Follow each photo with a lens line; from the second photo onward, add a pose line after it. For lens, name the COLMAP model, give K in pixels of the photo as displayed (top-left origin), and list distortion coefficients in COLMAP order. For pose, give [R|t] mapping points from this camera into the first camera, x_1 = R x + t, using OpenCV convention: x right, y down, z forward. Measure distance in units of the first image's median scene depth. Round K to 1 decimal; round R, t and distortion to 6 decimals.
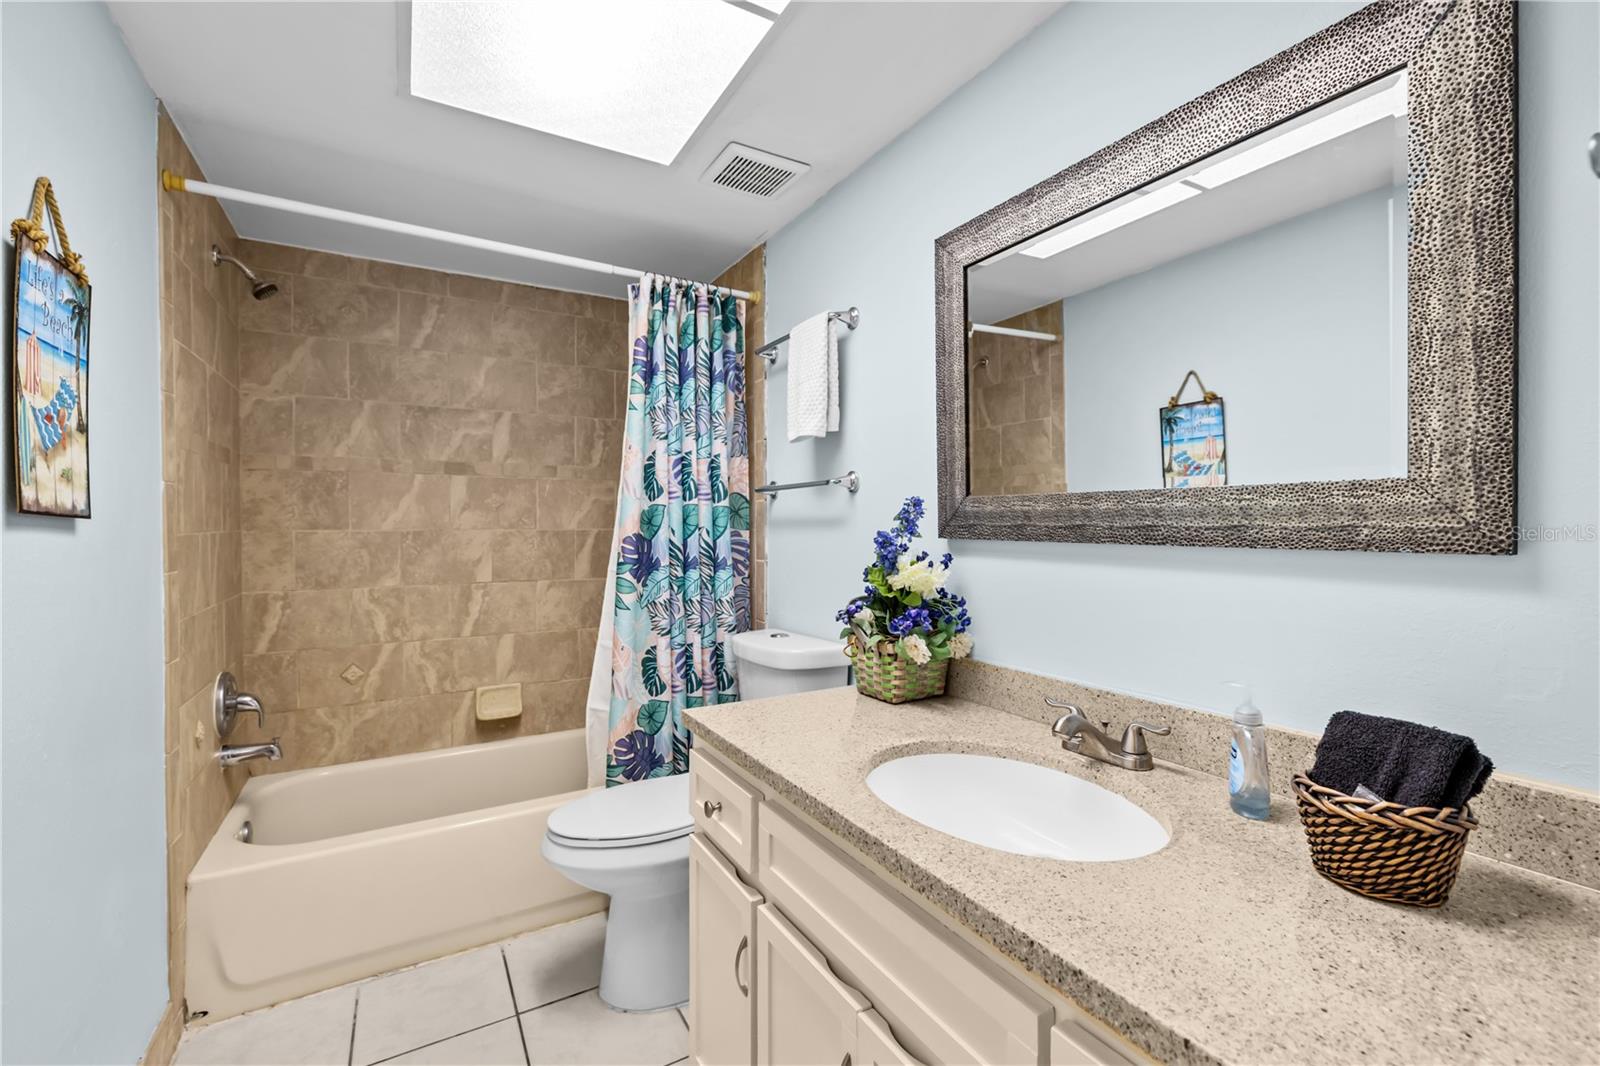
lens RADIAL K [[668.1, 0, 804.4], [0, 668.1, 522.5], [0, 0, 1]] dist [-0.001409, 0.000998]
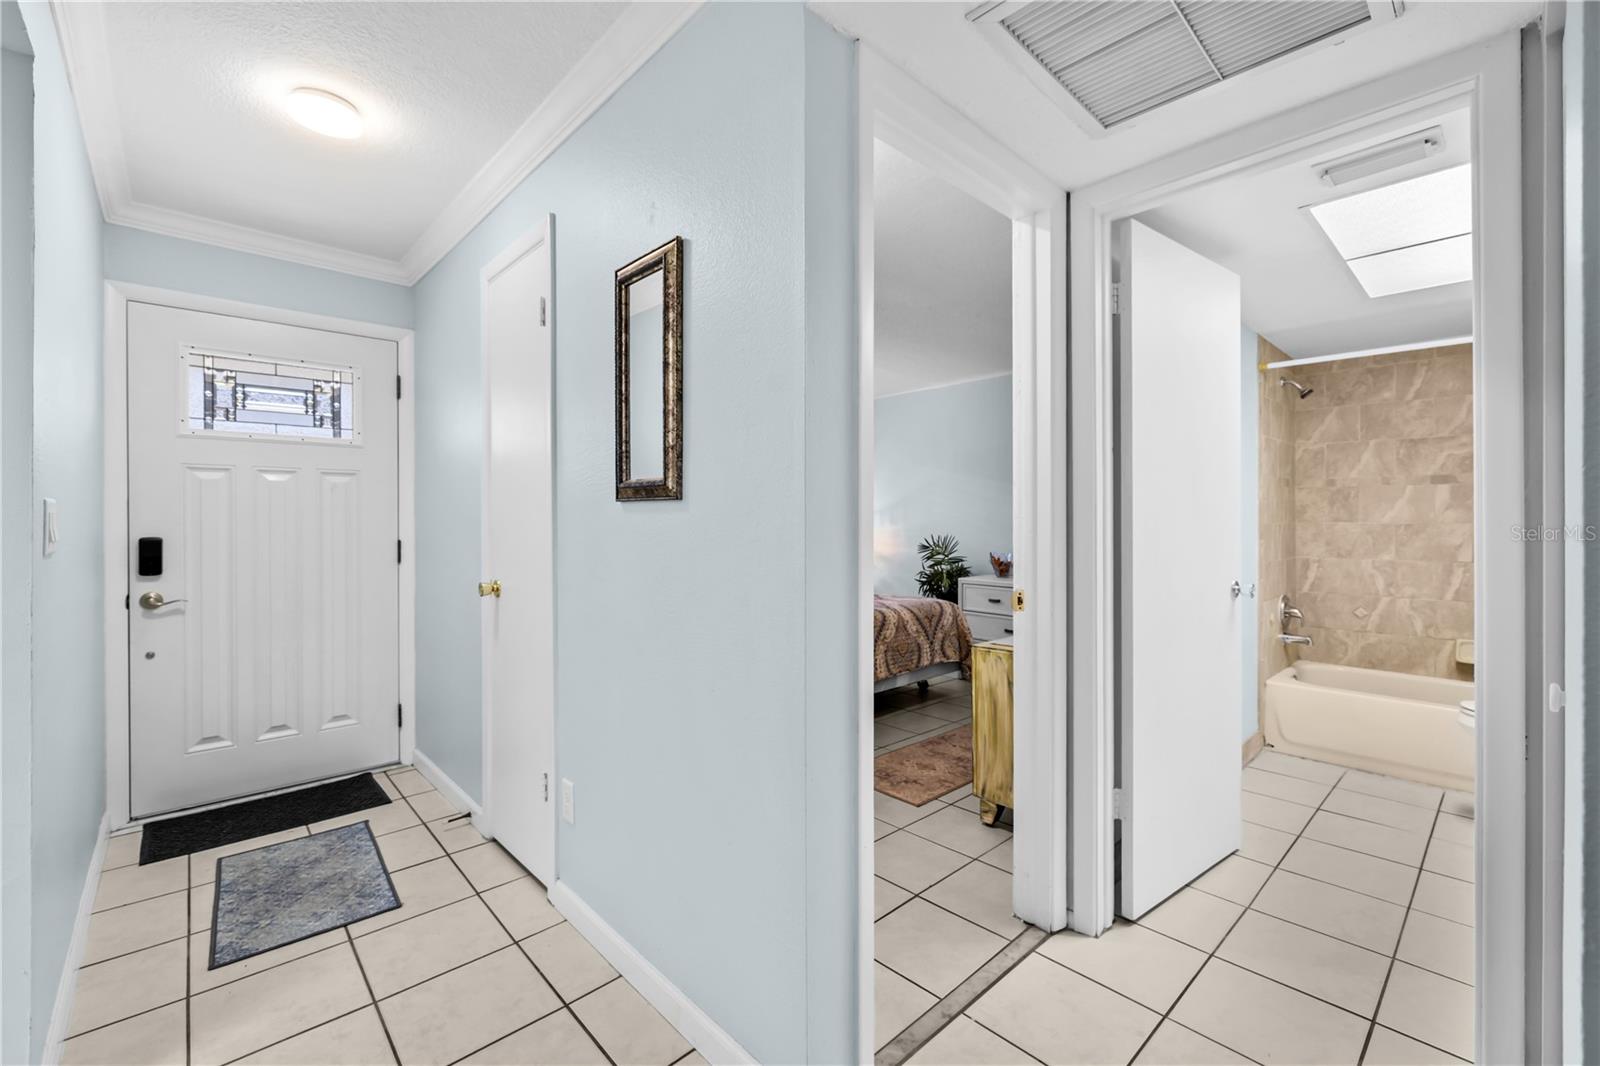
lens RADIAL K [[668.1, 0, 803.4], [0, 668.1, 525.9], [0, 0, 1]] dist [-0.001409, 0.000998]
pose [[0.205041, 0.011246, -0.978689, 0.618364], [-0.000585, 0.999935, 0.011367, 0.001674], [0.978753, -0.001758, 0.205035, -0.639482]]
